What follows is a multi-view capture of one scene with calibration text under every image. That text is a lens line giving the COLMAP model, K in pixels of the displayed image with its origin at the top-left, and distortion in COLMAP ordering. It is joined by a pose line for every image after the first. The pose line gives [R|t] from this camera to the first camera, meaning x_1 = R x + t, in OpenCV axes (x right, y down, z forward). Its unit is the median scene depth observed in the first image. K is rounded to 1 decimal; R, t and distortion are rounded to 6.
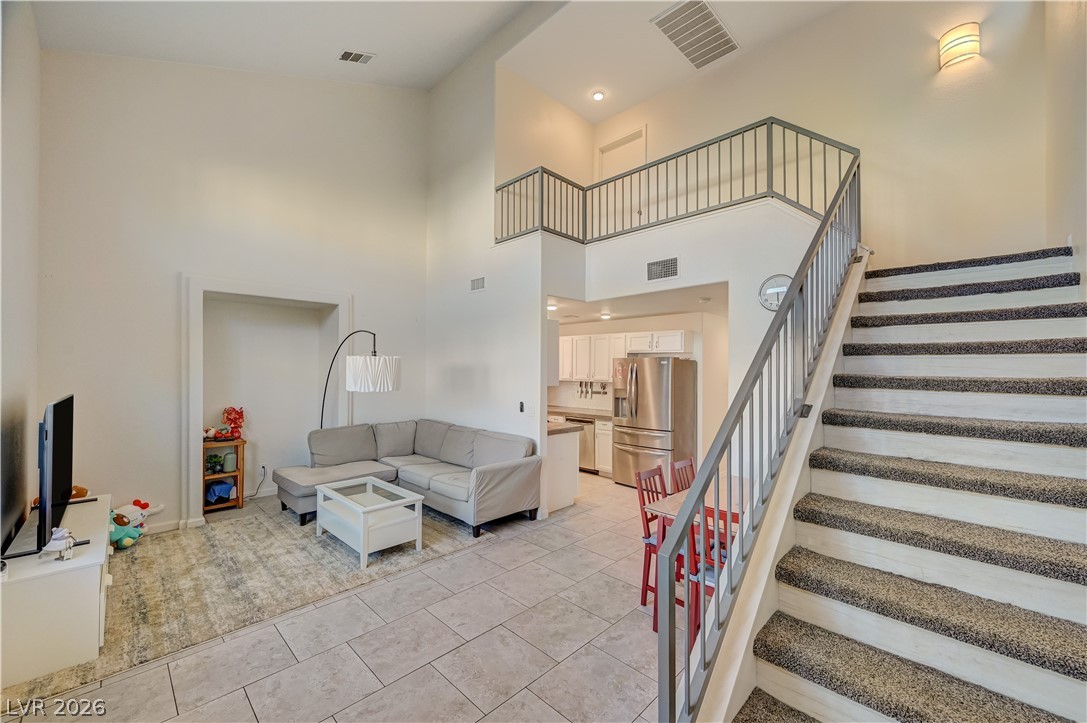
lens RADIAL K [[428.2, 0, 545.3], [0, 428.2, 367.7], [0, 0, 1]] dist [-0.001724, 0.000155]
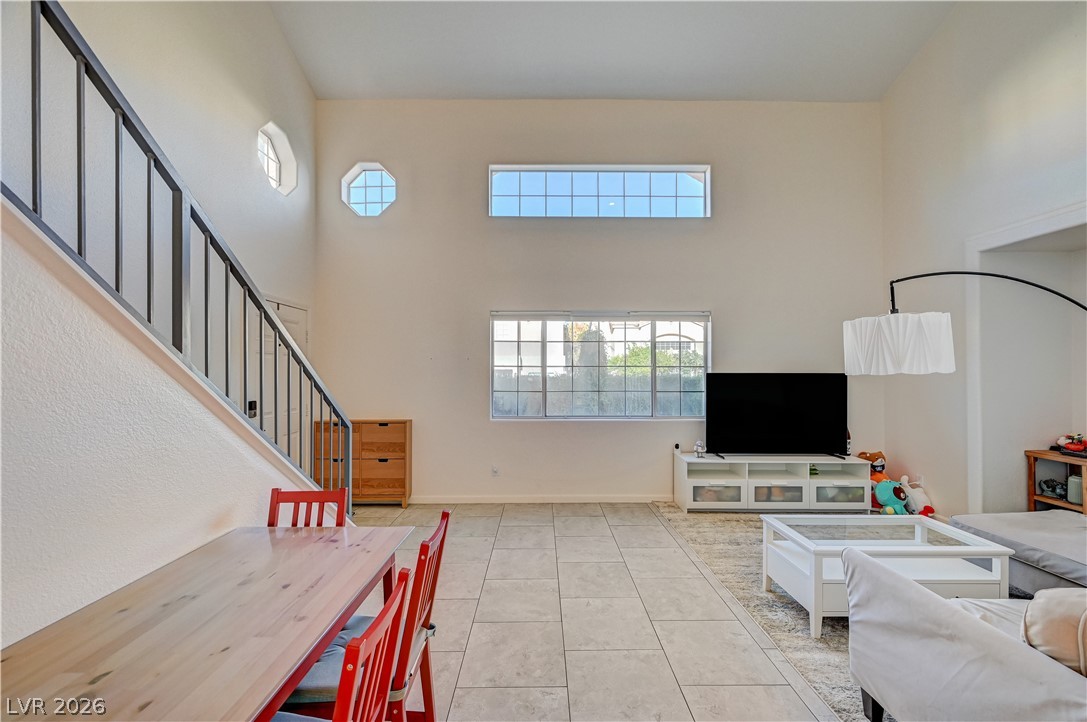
lens RADIAL K [[428.2, 0, 550.4], [0, 428.2, 367.2], [0, 0, 1]] dist [-0.001724, 0.000155]
pose [[-0.696432, -0.010435, -0.717547, 0.349600], [0.001421, 0.999872, -0.015919, 0.047631], [0.717621, -0.012106, -0.696328, 0.999344]]
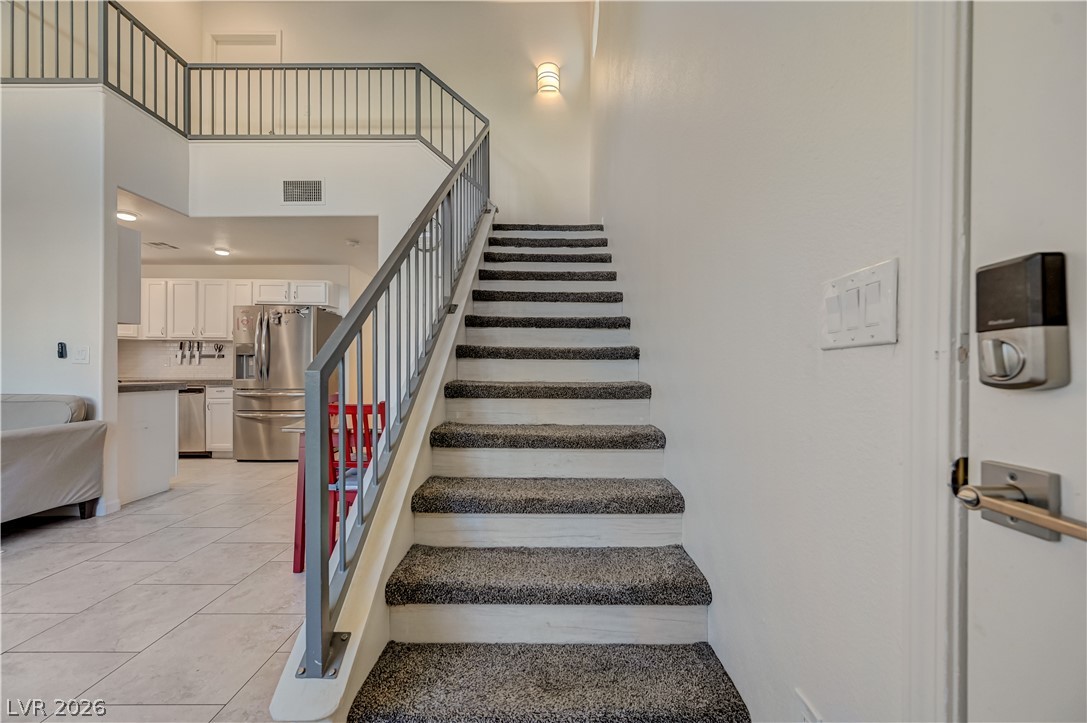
lens RADIAL K [[428.2, 0, 542.9], [0, 428.2, 372.5], [0, 0, 1]] dist [-0.001724, 0.000155]
pose [[0.708736, -0.003999, 0.705463, 0.004740], [-0.007874, 0.999877, 0.013578, 0.122665], [-0.705430, -0.015178, 0.708617, 0.037593]]
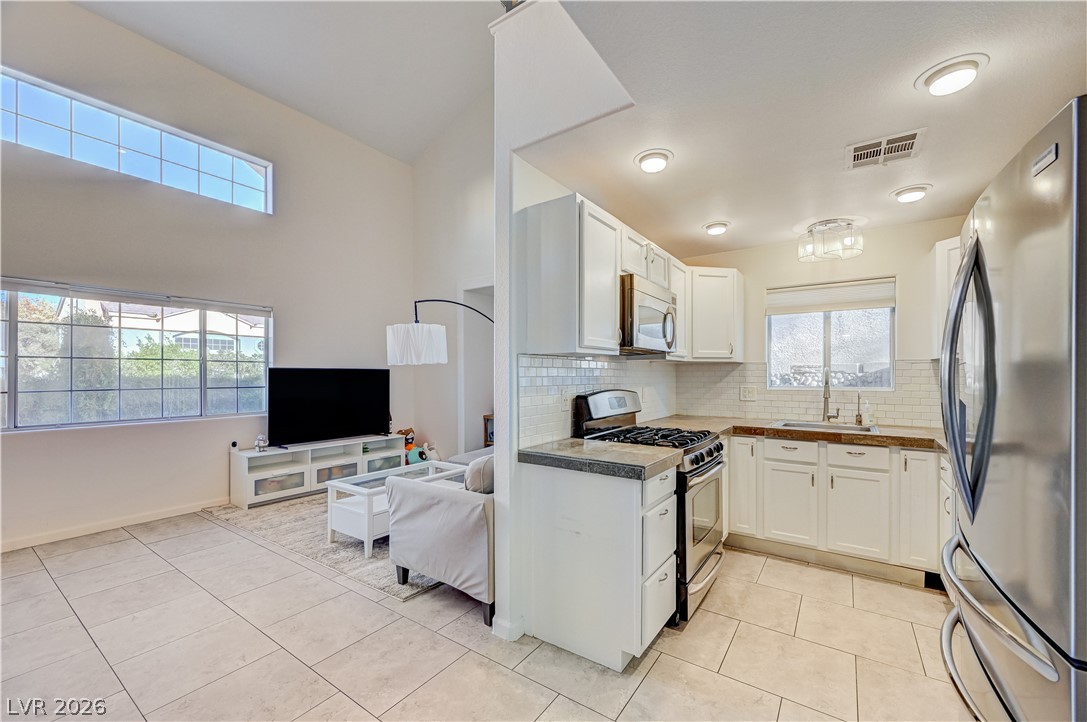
lens RADIAL K [[428.2, 0, 541.1], [0, 428.2, 373.8], [0, 0, 1]] dist [-0.001724, 0.000155]
pose [[0.173031, -0.008749, -0.984877, 0.492675], [0.011820, 0.999907, -0.006806, 0.075337], [0.984845, -0.010464, 0.173119, 1.025620]]
